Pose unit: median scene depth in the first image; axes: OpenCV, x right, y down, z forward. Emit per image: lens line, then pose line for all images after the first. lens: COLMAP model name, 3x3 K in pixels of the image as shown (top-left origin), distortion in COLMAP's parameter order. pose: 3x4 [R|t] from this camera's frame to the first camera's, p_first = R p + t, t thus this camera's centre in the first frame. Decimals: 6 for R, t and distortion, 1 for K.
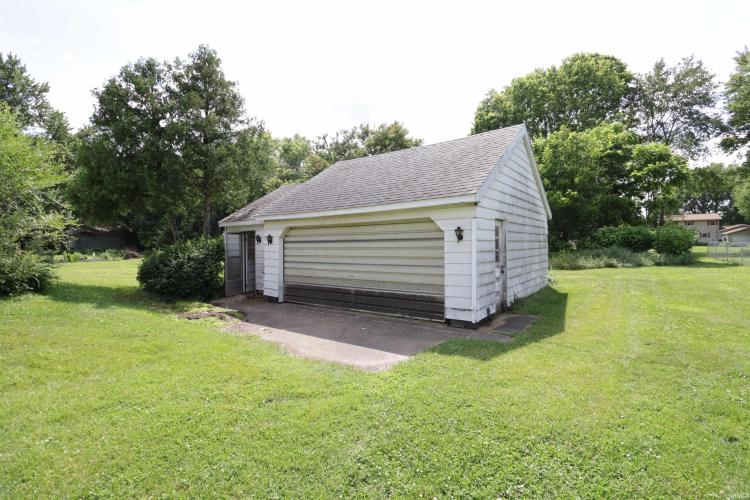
lens RADIAL K [[346.0, 0, 377.8], [0, 346.0, 247.4], [0, 0, 1]] dist [-0.007866, -0.008252]
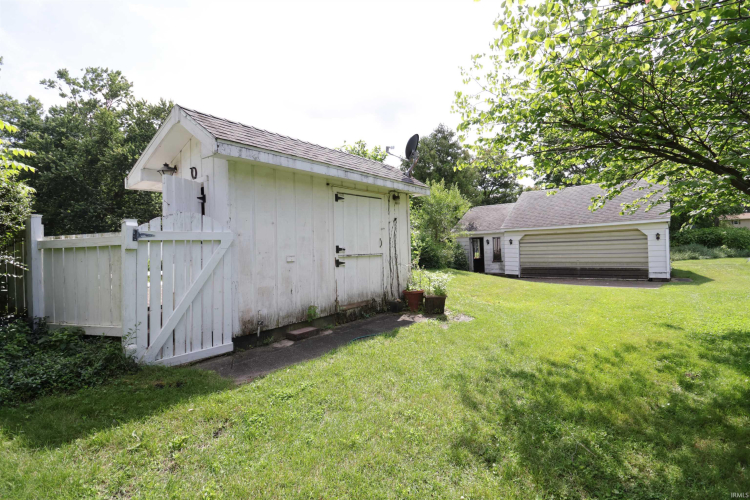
lens RADIAL K [[346.0, 0, 372.6], [0, 346.0, 249.1], [0, 0, 1]] dist [-0.007866, -0.008252]
pose [[0.997303, -0.016743, -0.071453, -0.961642], [0.016115, 0.999826, -0.009358, 0.020484], [0.071597, 0.008181, 0.997400, -0.853389]]
